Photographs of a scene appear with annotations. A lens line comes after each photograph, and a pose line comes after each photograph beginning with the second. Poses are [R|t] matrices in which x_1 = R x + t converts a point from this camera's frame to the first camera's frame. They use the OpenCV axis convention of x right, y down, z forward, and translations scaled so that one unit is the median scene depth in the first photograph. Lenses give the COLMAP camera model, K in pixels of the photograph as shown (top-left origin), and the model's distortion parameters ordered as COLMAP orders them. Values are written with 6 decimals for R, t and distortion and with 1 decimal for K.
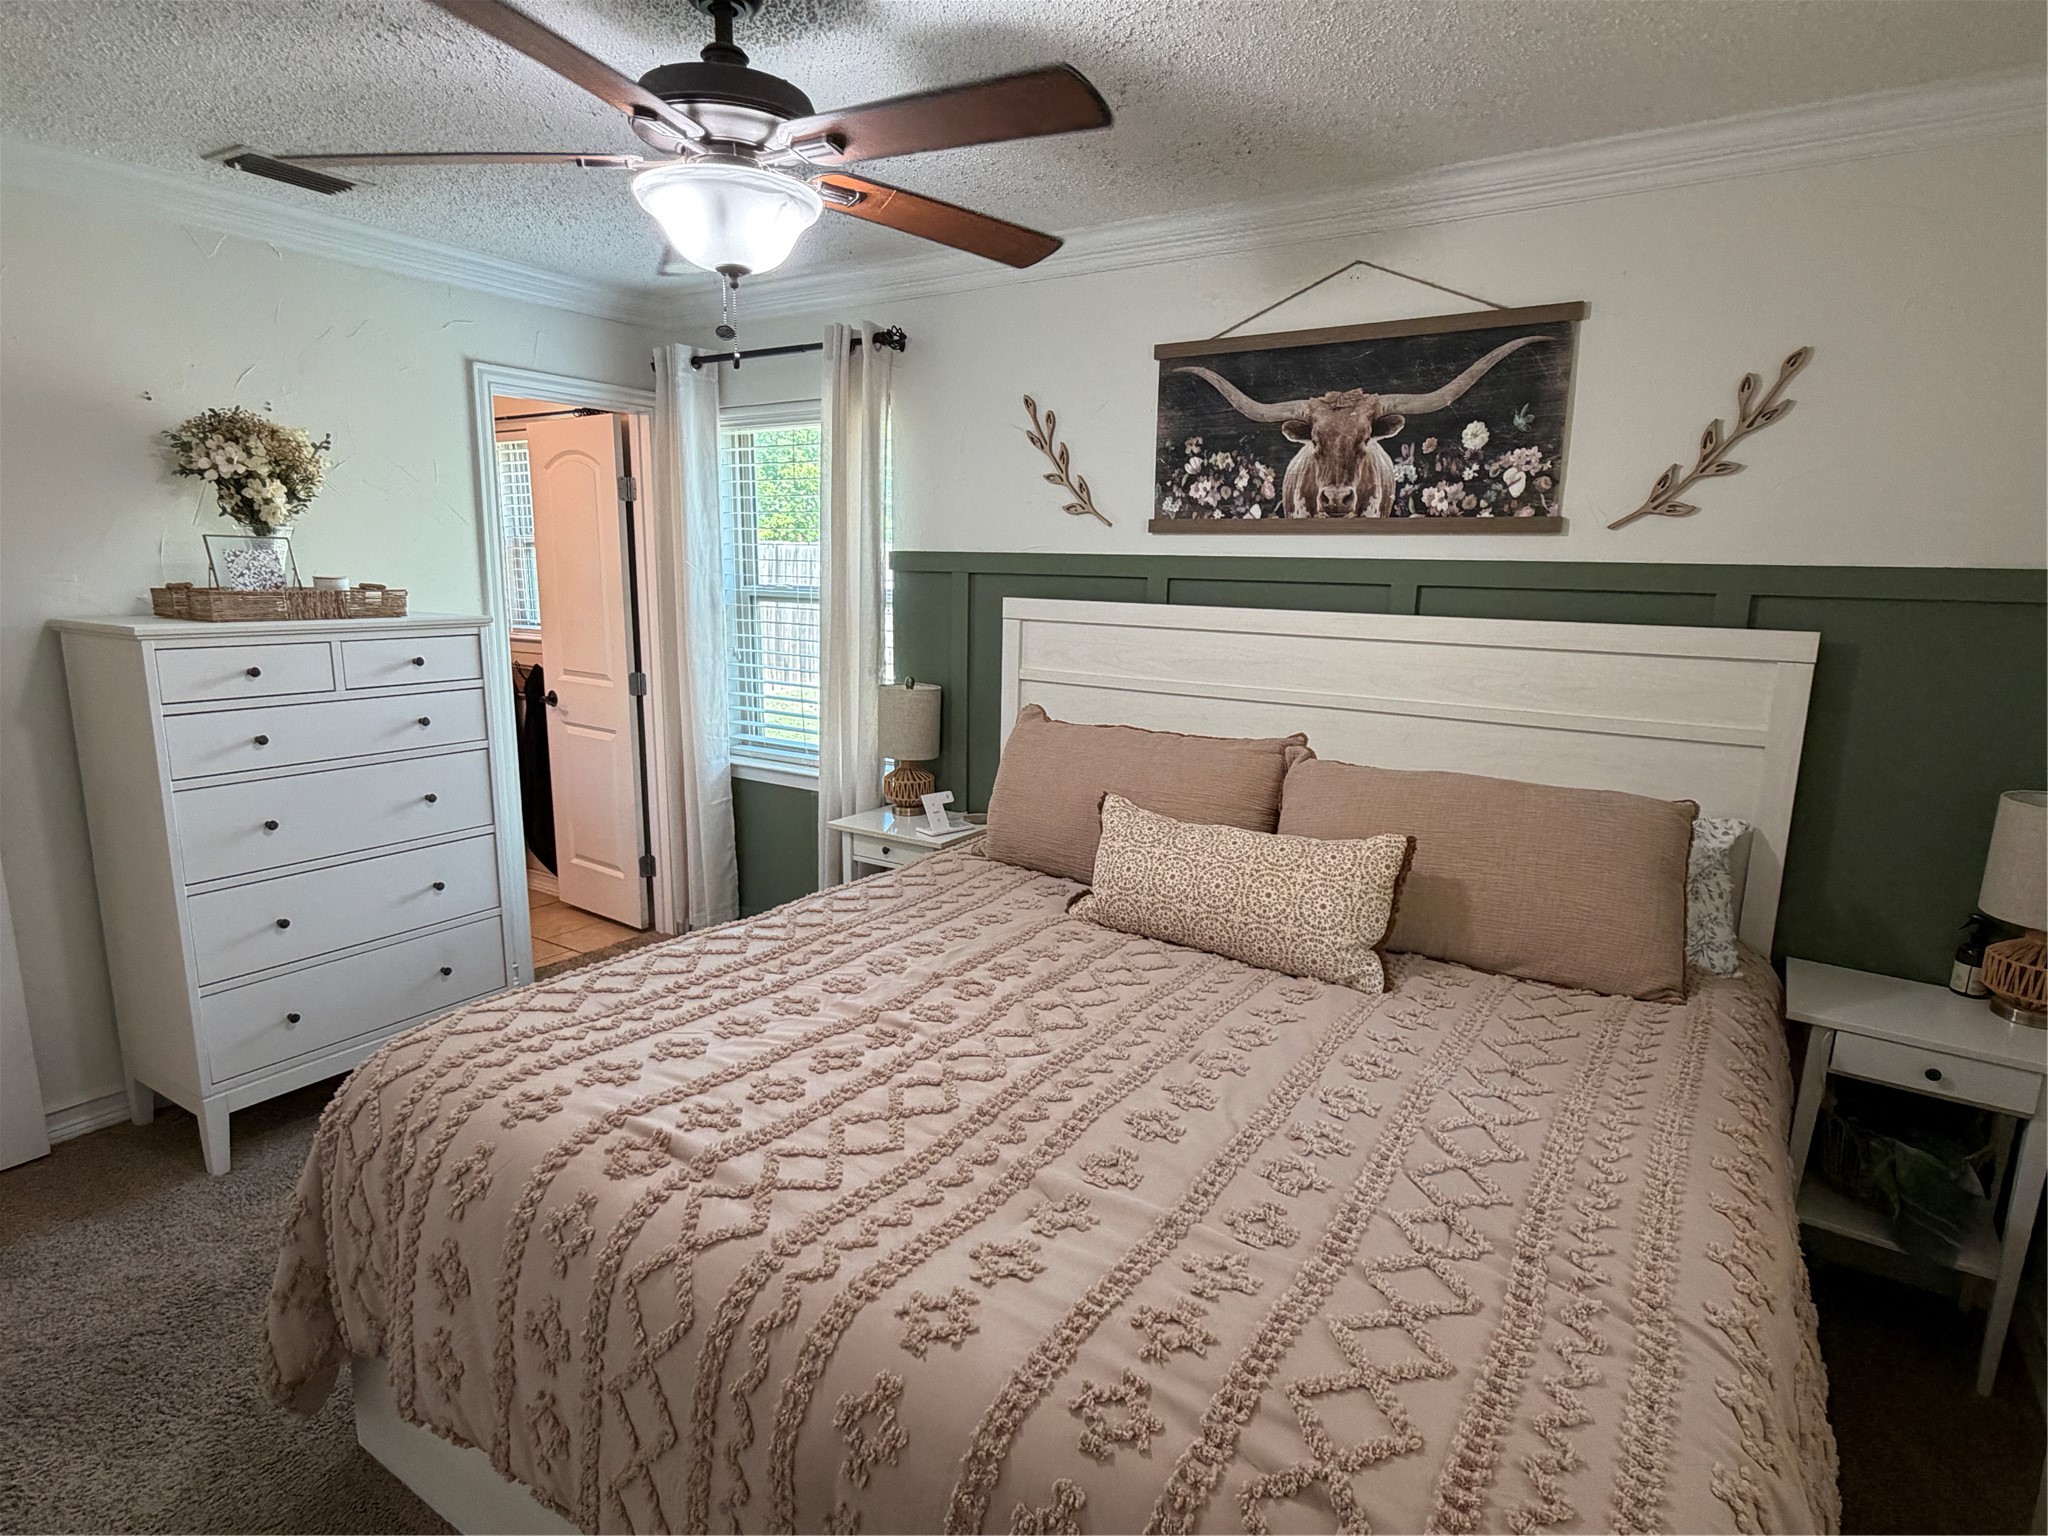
lens RADIAL K [[1083.0, 0, 1021.0], [0, 1083.0, 770.0], [0, 0, 1]] dist [-0.018798, -0.000710]
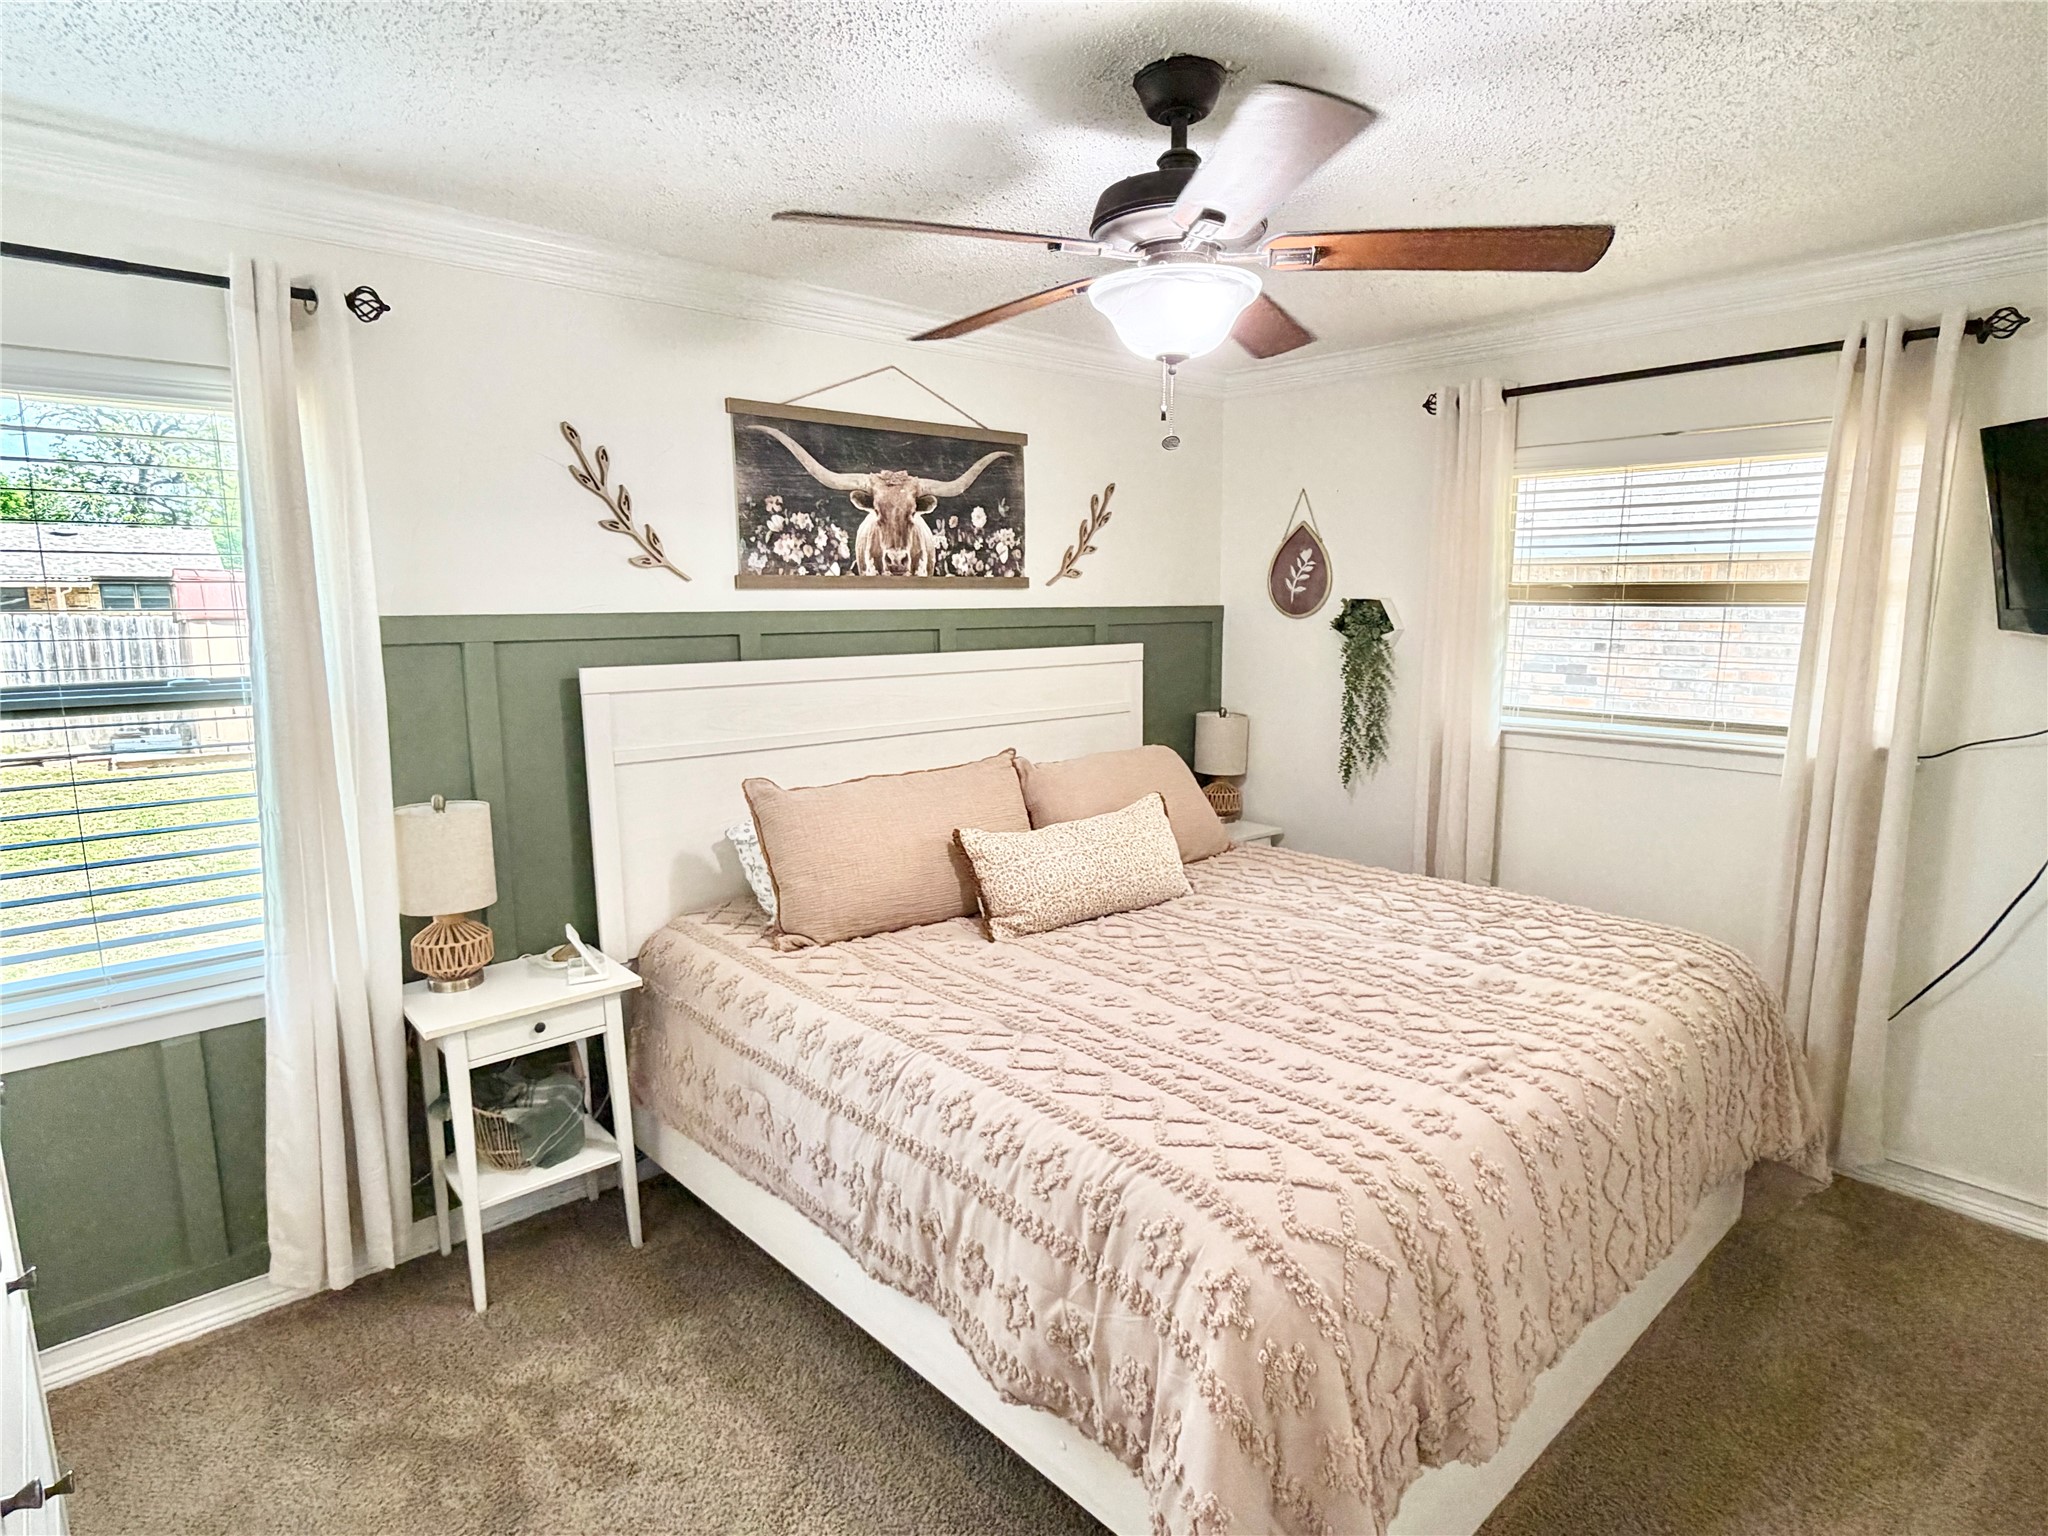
lens RADIAL K [[1083.0, 0, 1019.9], [0, 1083.0, 763.8], [0, 0, 1]] dist [-0.018798, -0.000710]
pose [[0.260462, -0.152930, 0.953295, -0.828878], [0.206362, 0.973376, 0.099769, -0.121708], [-0.943173, 0.170738, 0.285086, 0.561333]]
